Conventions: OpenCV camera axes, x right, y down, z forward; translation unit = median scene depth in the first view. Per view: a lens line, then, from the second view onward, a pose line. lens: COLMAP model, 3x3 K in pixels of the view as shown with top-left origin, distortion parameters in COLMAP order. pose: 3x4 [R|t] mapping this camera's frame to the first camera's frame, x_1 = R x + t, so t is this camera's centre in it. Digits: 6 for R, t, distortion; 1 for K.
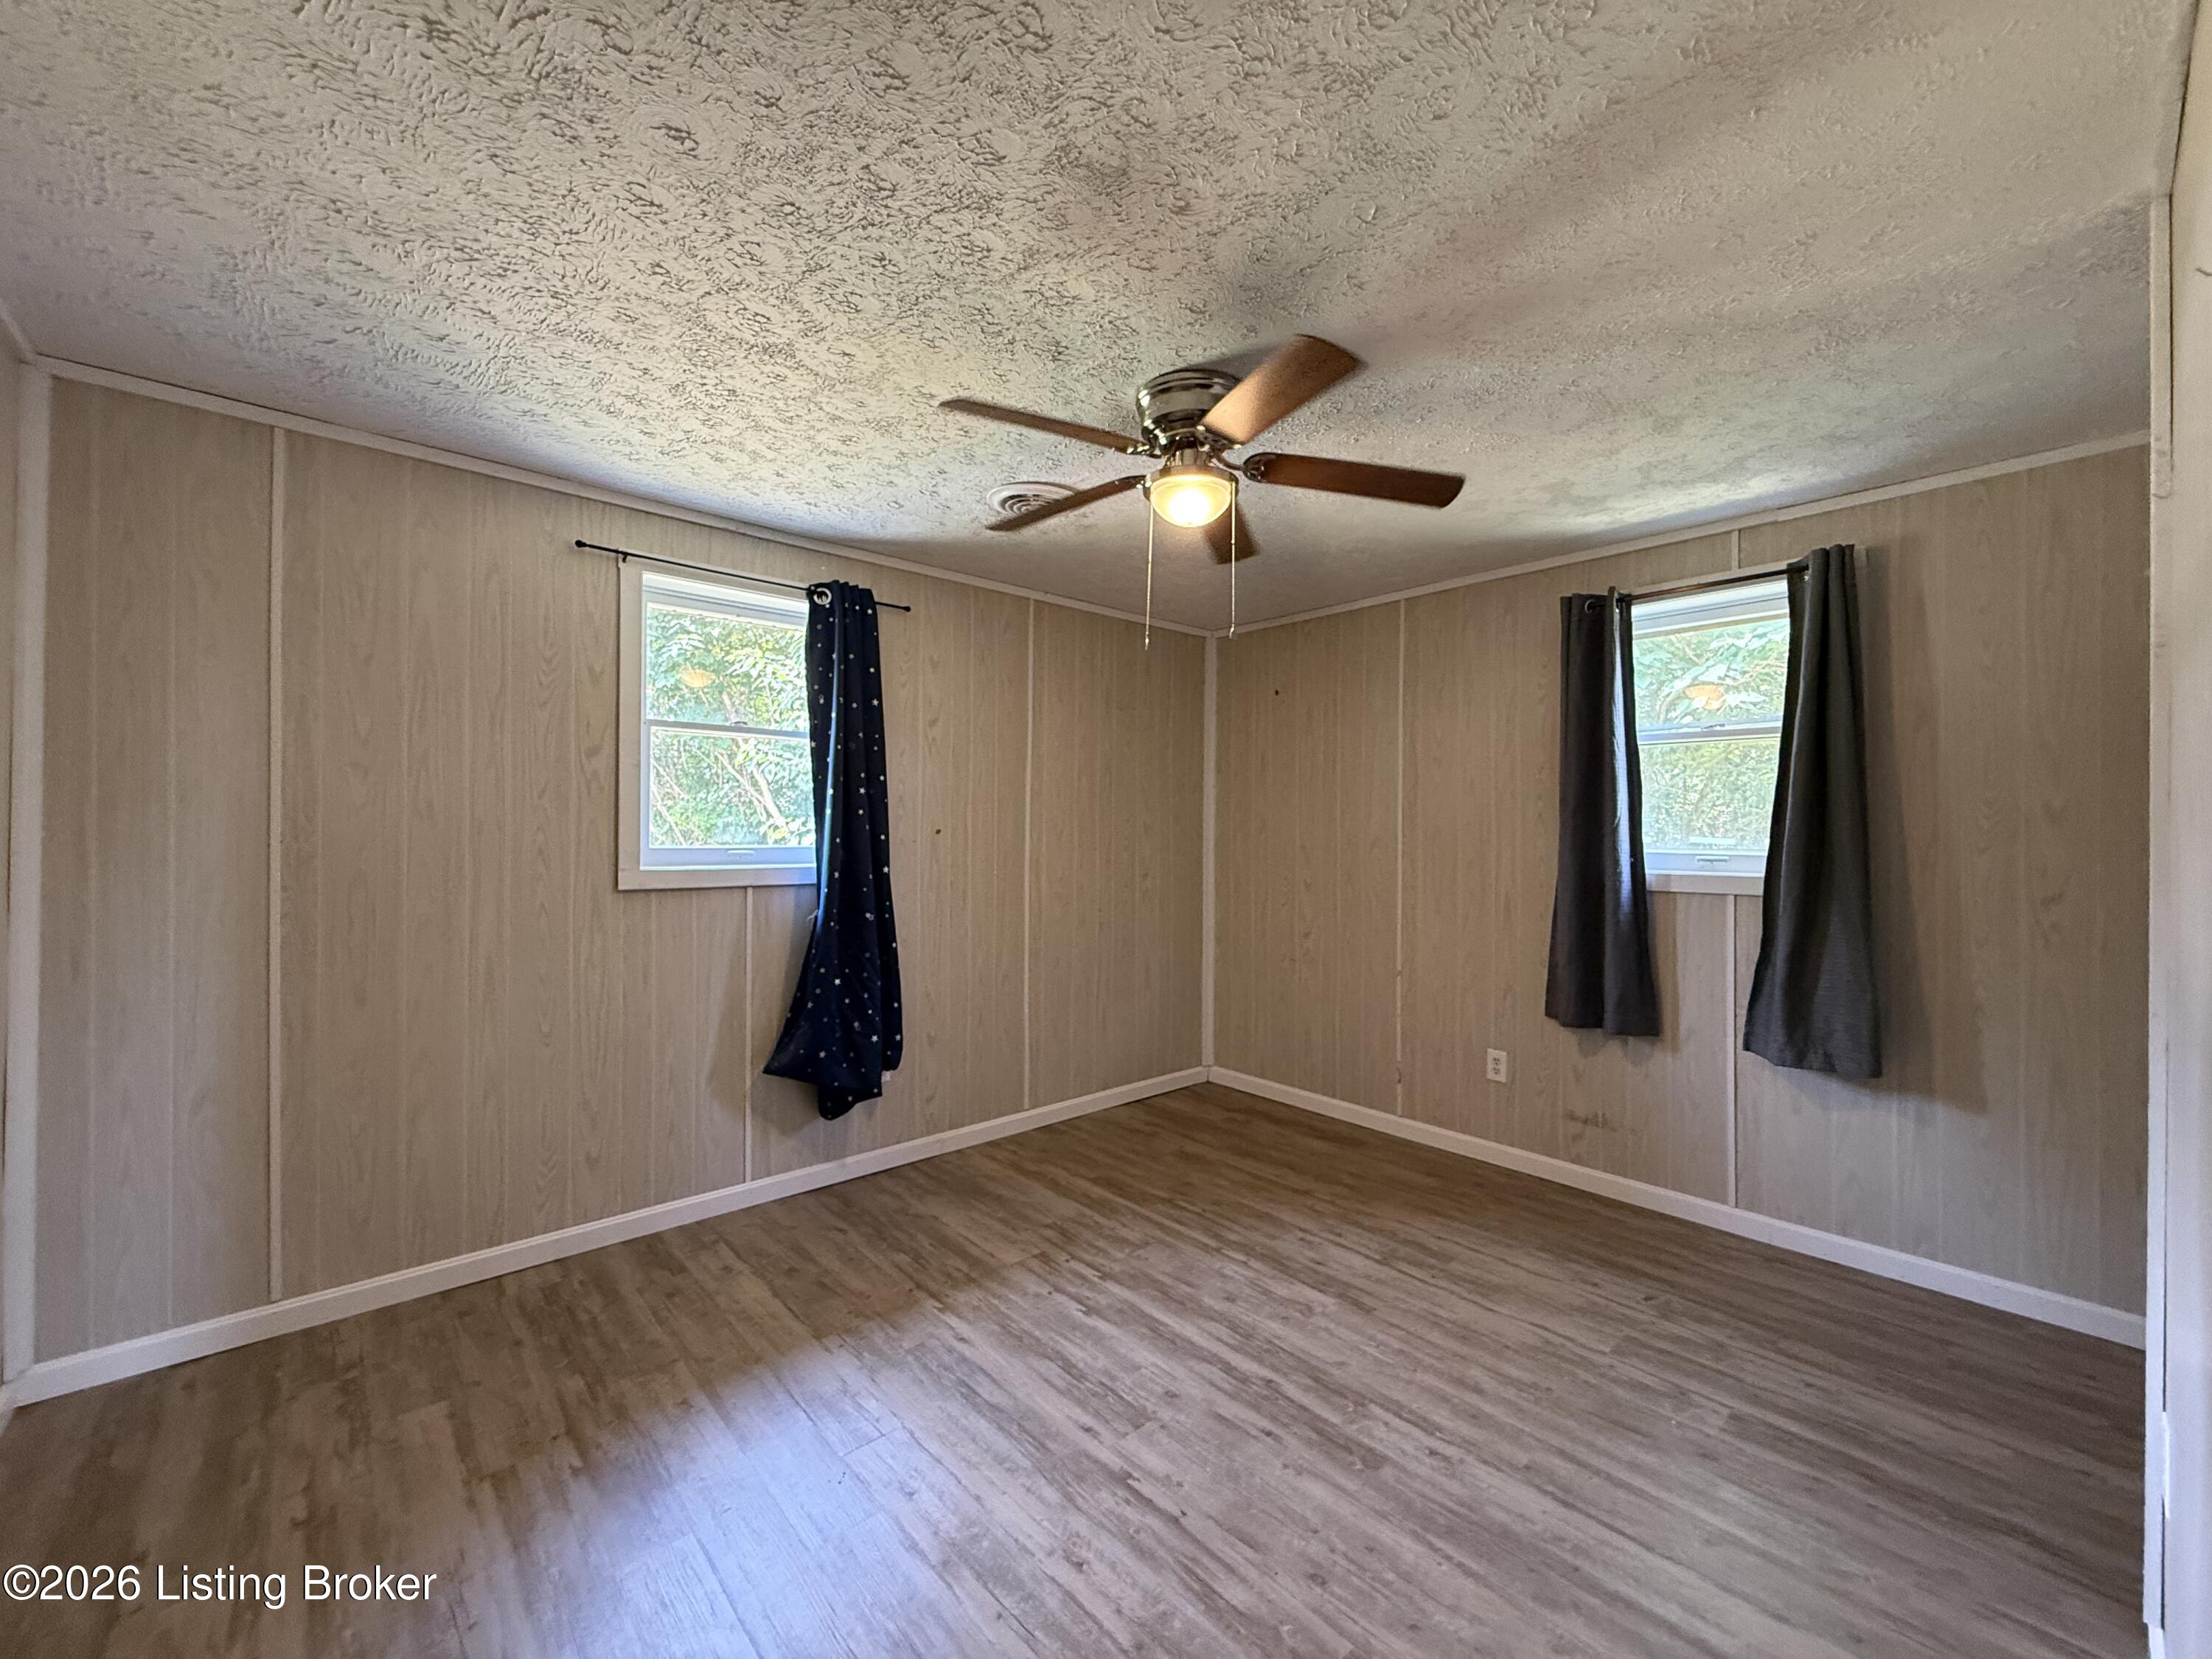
lens RADIAL K [[906.8, 0, 1122.3], [0, 906.8, 833.9], [0, 0, 1]] dist [0.000914, 0.000038]
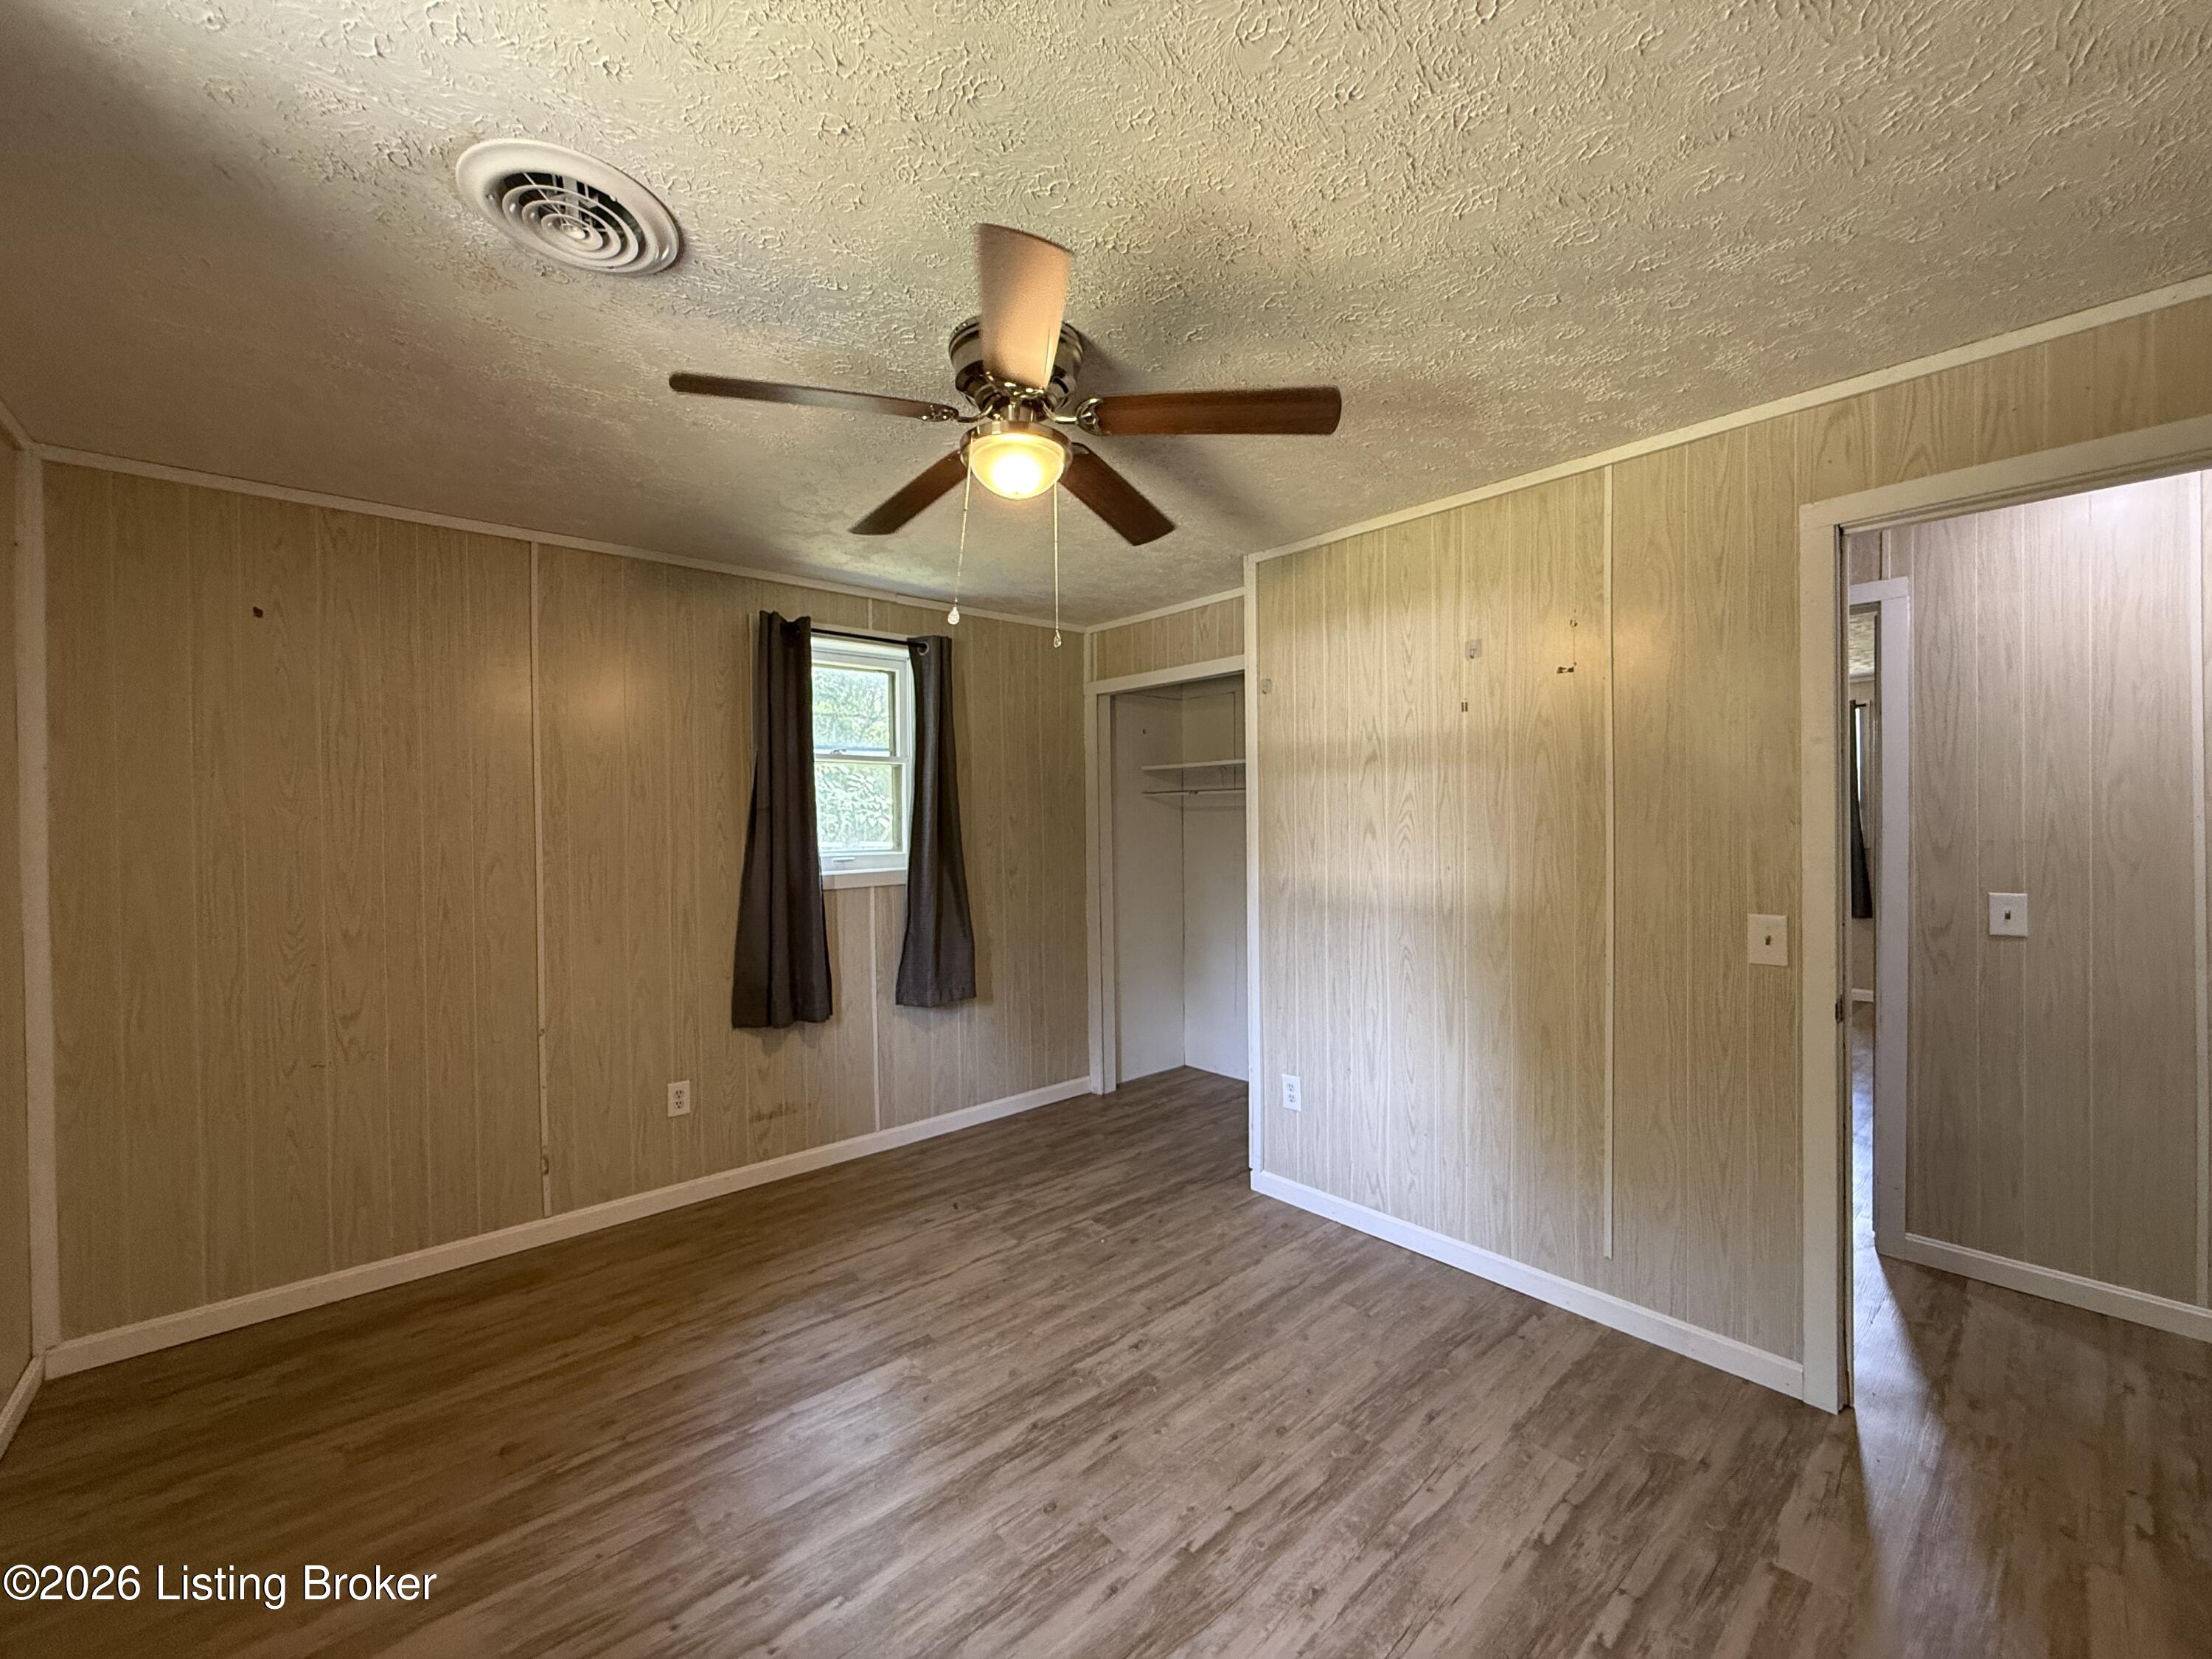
lens RADIAL K [[881.3, 0, 1100.7], [0, 881.3, 830.9], [0, 0, 1]] dist [-0.001601, 0.000037]
pose [[0.012486, -0.018329, 0.999754, -0.603446], [0.016031, 0.999707, 0.018128, -0.030261], [-0.999794, 0.015801, 0.012776, 0.730366]]
